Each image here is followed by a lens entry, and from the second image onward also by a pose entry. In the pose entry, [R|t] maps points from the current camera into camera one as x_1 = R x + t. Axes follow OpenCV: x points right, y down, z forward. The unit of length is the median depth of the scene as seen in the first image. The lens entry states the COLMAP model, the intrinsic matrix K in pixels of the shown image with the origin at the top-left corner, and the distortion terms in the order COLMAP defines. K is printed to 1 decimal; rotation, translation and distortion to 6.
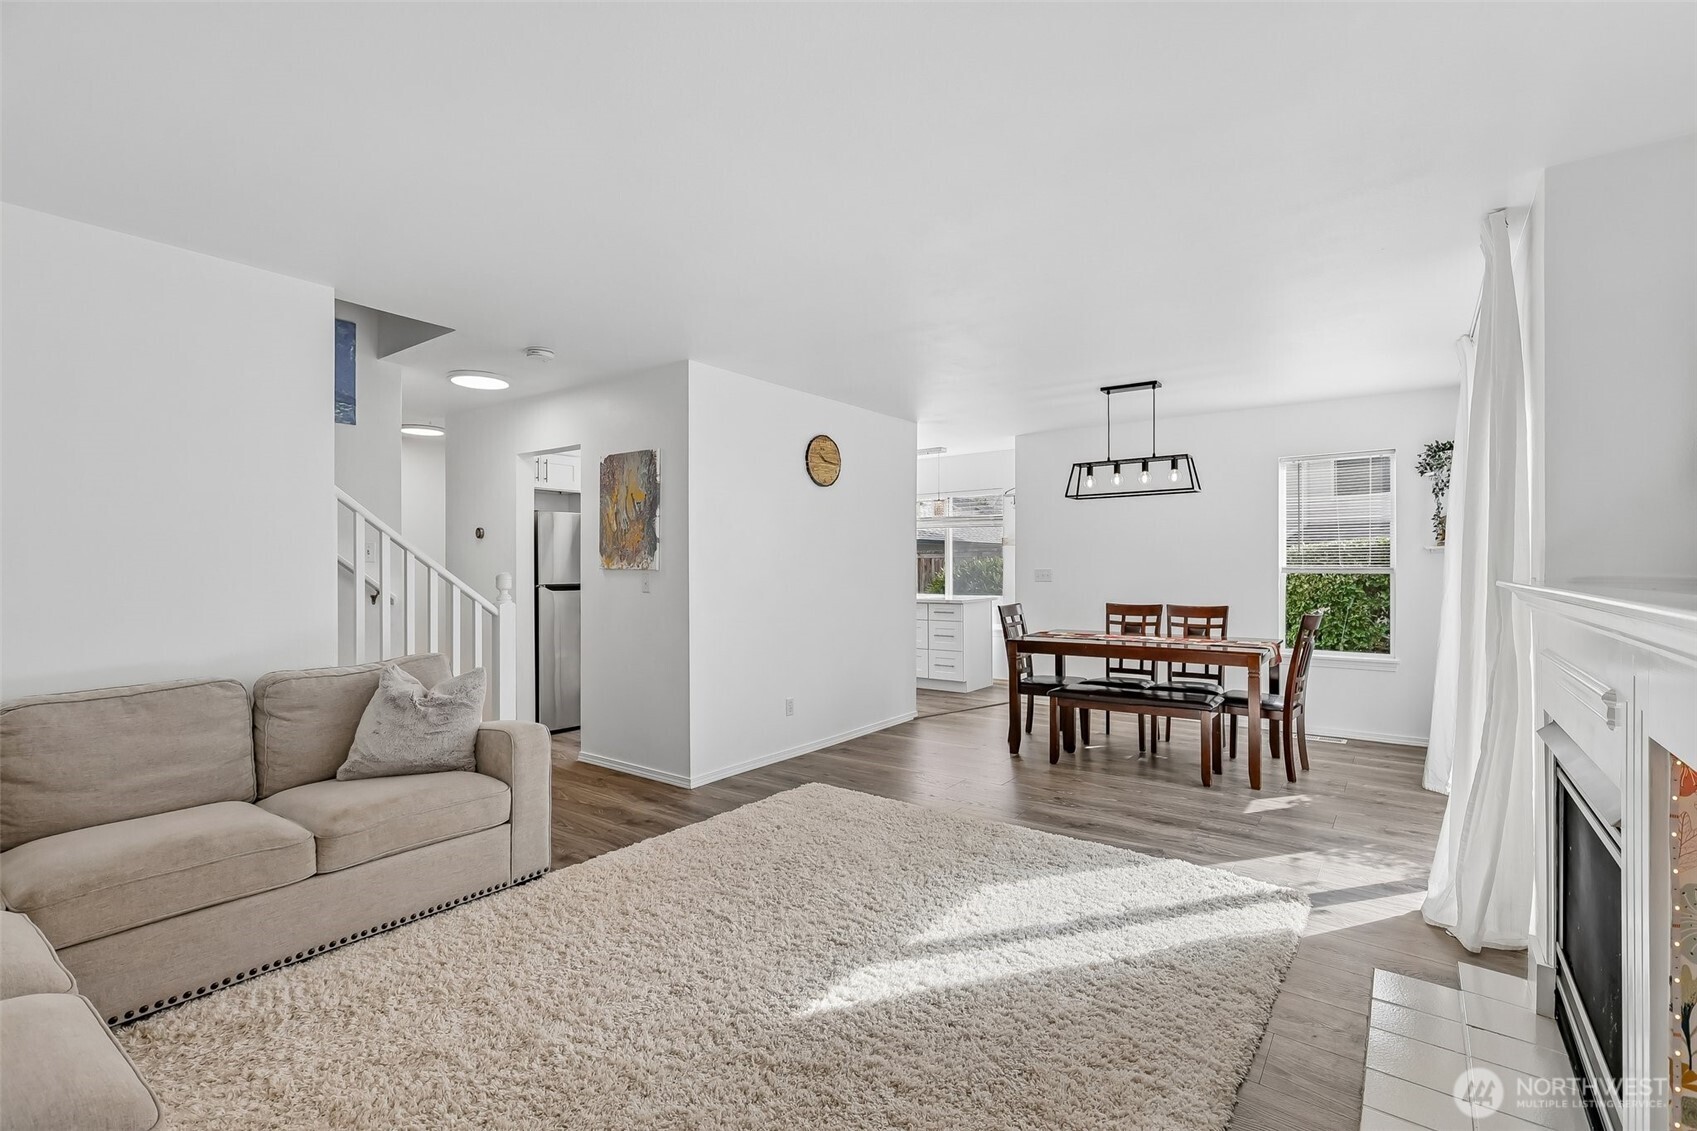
lens RADIAL K [[745.7, 0, 852.9], [0, 745.7, 566.1], [0, 0, 1]] dist [-0.009296, 0.003345]
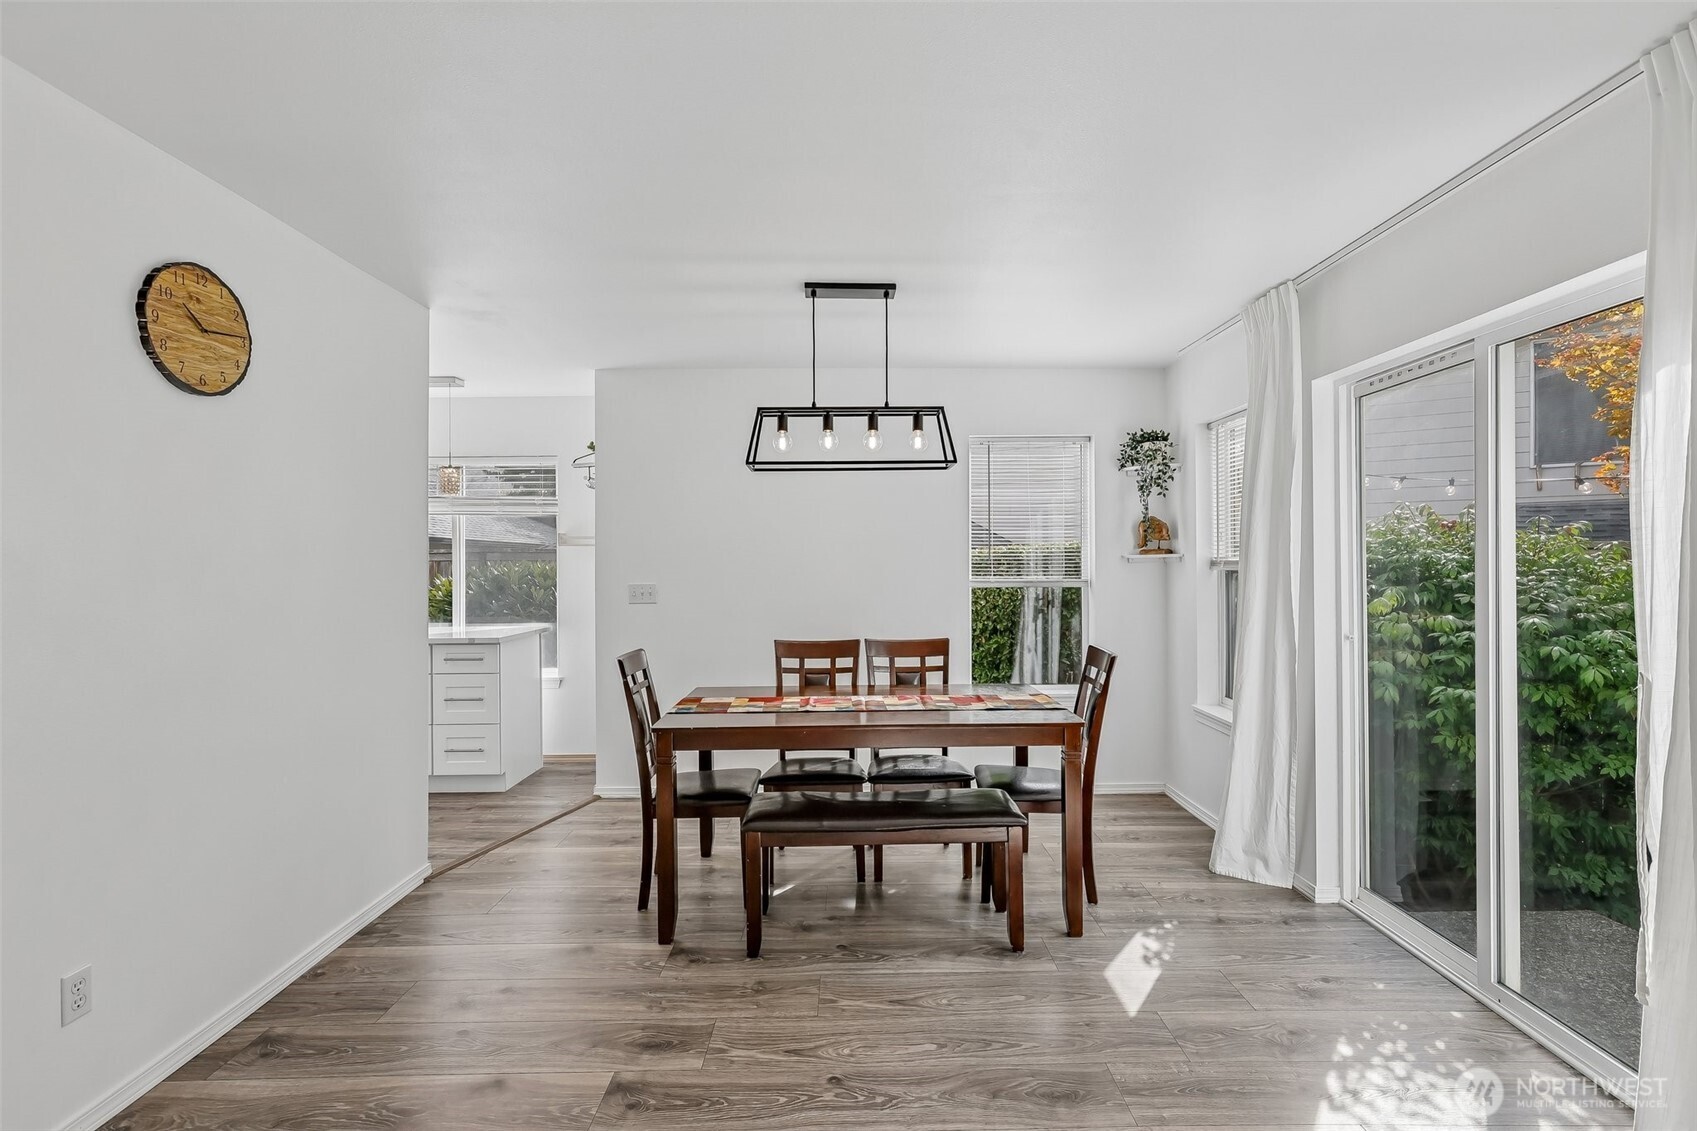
lens RADIAL K [[806.0, 0, 859.9], [0, 806.0, 562.6], [0, 0, 1]] dist [-0.003532, -0.000004]
pose [[0.796010, 0.000180, 0.605283, -0.018075], [0.003866, 0.999978, -0.005383, -0.013463], [-0.605271, 0.006625, 0.795992, 0.452755]]
